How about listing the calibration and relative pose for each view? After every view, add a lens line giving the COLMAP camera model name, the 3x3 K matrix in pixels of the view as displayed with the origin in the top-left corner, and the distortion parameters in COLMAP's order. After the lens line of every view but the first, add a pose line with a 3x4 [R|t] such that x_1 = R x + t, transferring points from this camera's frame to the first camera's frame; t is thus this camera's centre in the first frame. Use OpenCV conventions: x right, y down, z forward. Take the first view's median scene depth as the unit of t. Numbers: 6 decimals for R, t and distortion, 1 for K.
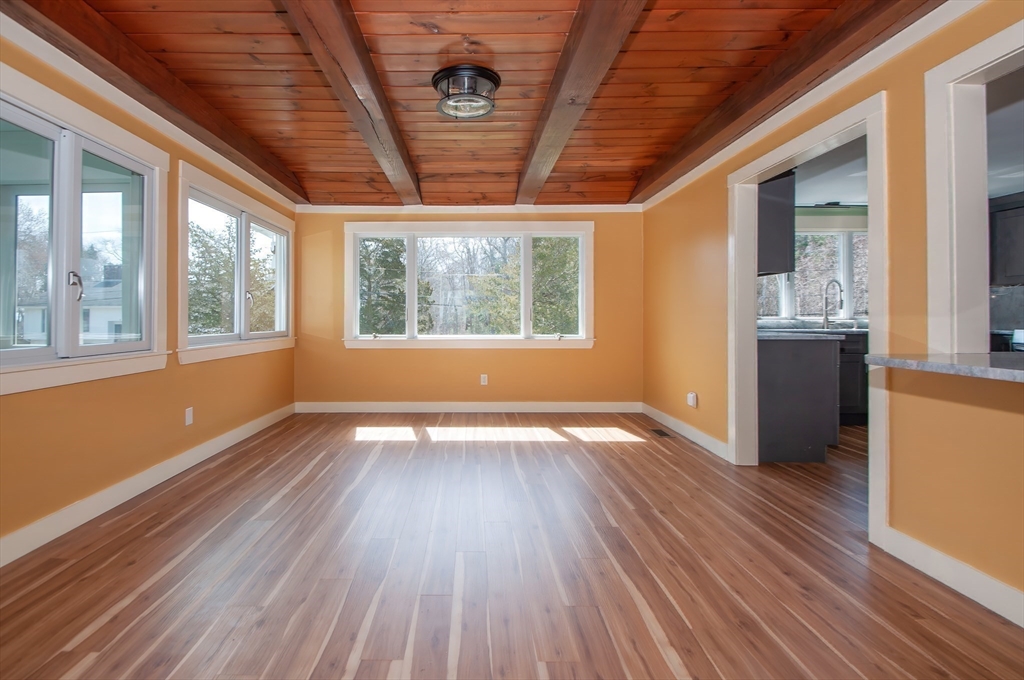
lens RADIAL K [[498.7, 0, 475.7], [0, 498.7, 309.0], [0, 0, 1]] dist [-0.003221, -0.003197]
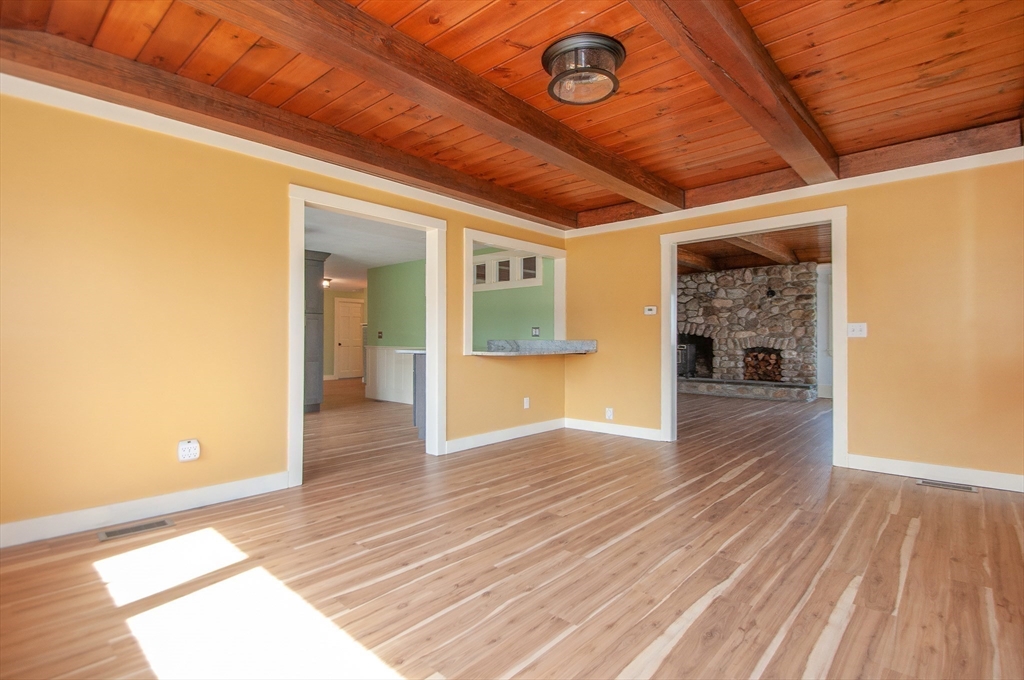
lens RADIAL K [[498.7, 0, 512.3], [0, 498.7, 336.6], [0, 0, 1]] dist [-0.003221, -0.003197]
pose [[-0.740872, 0.000948, 0.671646, -0.625236], [-0.010853, 0.999852, -0.013382, 0.055660], [-0.671559, -0.017203, -0.740751, 2.149444]]
